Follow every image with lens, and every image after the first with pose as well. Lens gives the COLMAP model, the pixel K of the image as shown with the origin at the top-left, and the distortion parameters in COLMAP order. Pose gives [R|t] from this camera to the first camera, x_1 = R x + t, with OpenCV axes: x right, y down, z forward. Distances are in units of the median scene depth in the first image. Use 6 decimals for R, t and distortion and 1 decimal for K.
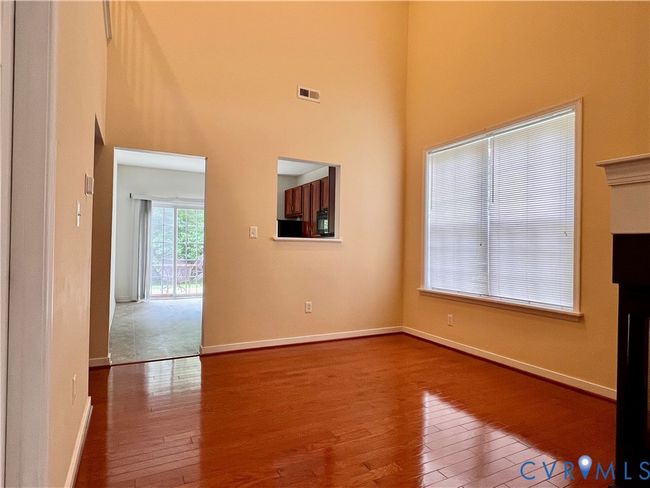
lens RADIAL K [[371.8, 0, 325.0], [0, 371.8, 243.9], [0, 0, 1]] dist [-0.001291, 0.001115]
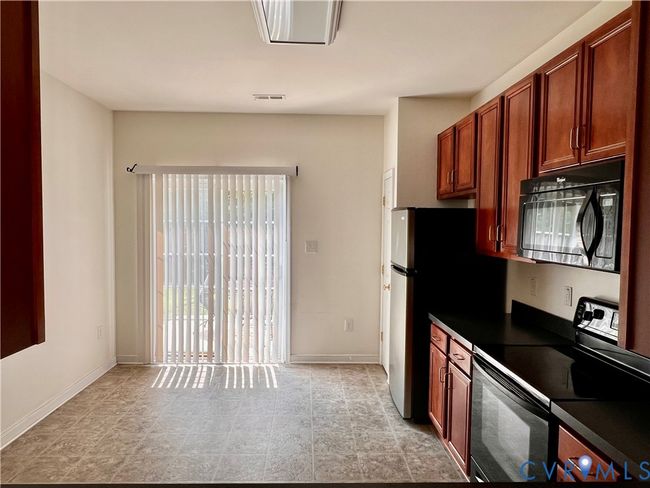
lens RADIAL K [[418.8, 0, 323.8], [0, 418.8, 245.7], [0, 0, 1]] dist [0.002761, 0.000488]
pose [[0.899771, 0.010042, -0.436247, -0.015770], [0.004576, 0.999463, 0.032445, -0.037067], [0.436339, -0.031189, 0.899242, 0.535705]]
